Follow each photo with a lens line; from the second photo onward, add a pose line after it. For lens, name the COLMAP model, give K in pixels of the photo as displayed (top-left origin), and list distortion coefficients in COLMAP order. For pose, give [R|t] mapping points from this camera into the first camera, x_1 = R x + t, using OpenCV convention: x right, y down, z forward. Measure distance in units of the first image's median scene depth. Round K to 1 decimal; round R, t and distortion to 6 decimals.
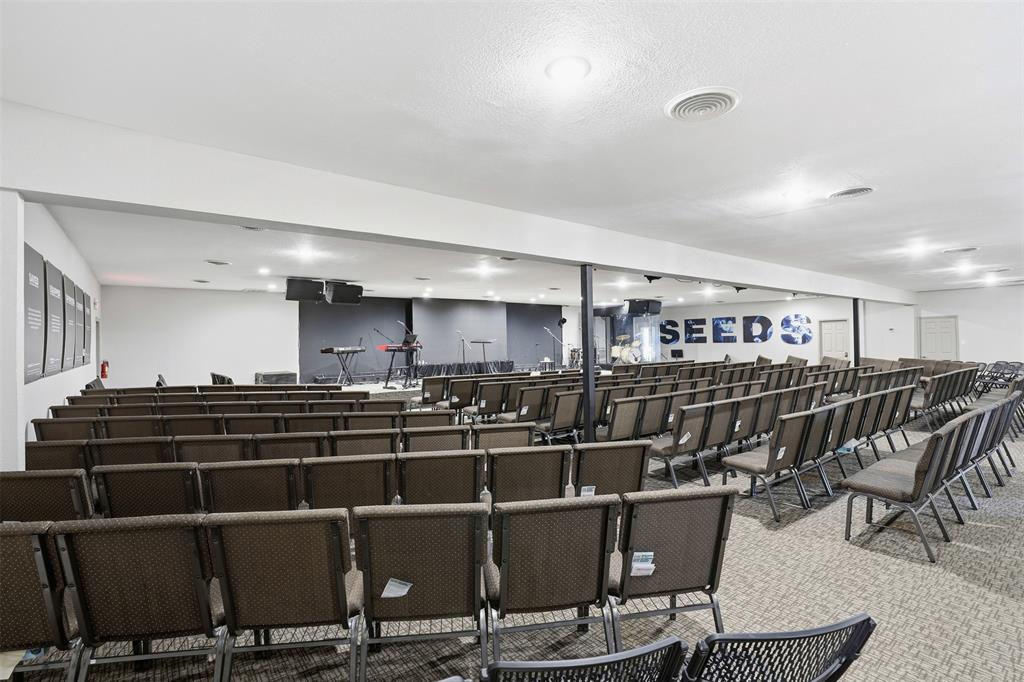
lens RADIAL K [[478.9, 0, 512.0], [0, 478.9, 341.0], [0, 0, 1]] dist [-0.054714, 0.022093]
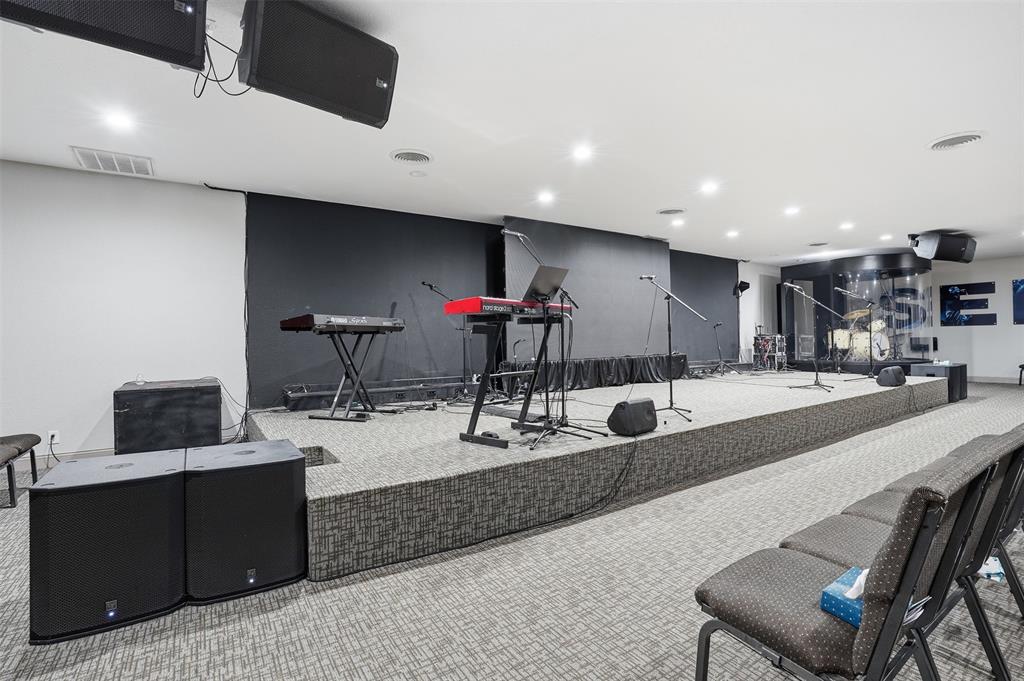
lens RADIAL K [[478.9, 0, 512.0], [0, 478.9, 340.5], [0, 0, 1]] dist [-0.054714, 0.022093]
pose [[0.998192, 0.000285, -0.060111, -0.135950], [0.000078, 0.999982, 0.006045, 0.019827], [0.060112, -0.006039, 0.998173, 0.427328]]
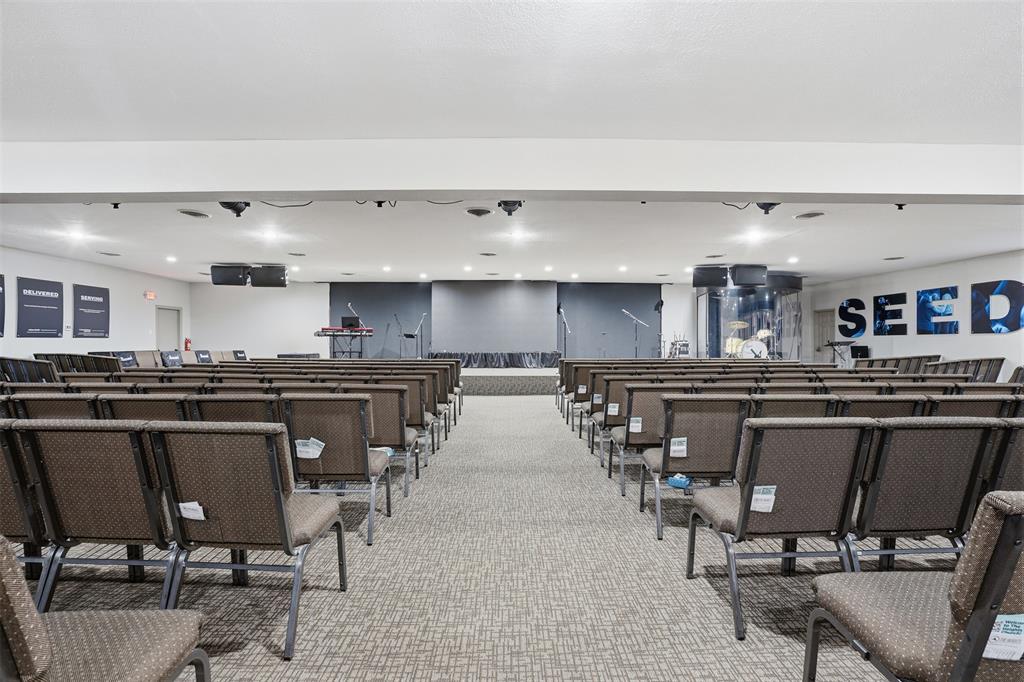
lens RADIAL K [[478.9, 0, 512.0], [0, 478.9, 341.0], [0, 0, 1]] dist [-0.054714, 0.022093]
pose [[0.806280, 0.015663, -0.591326, 0.367634], [-0.014398, 0.999873, 0.006852, 0.014995], [0.591358, 0.002989, 0.806403, 0.267838]]
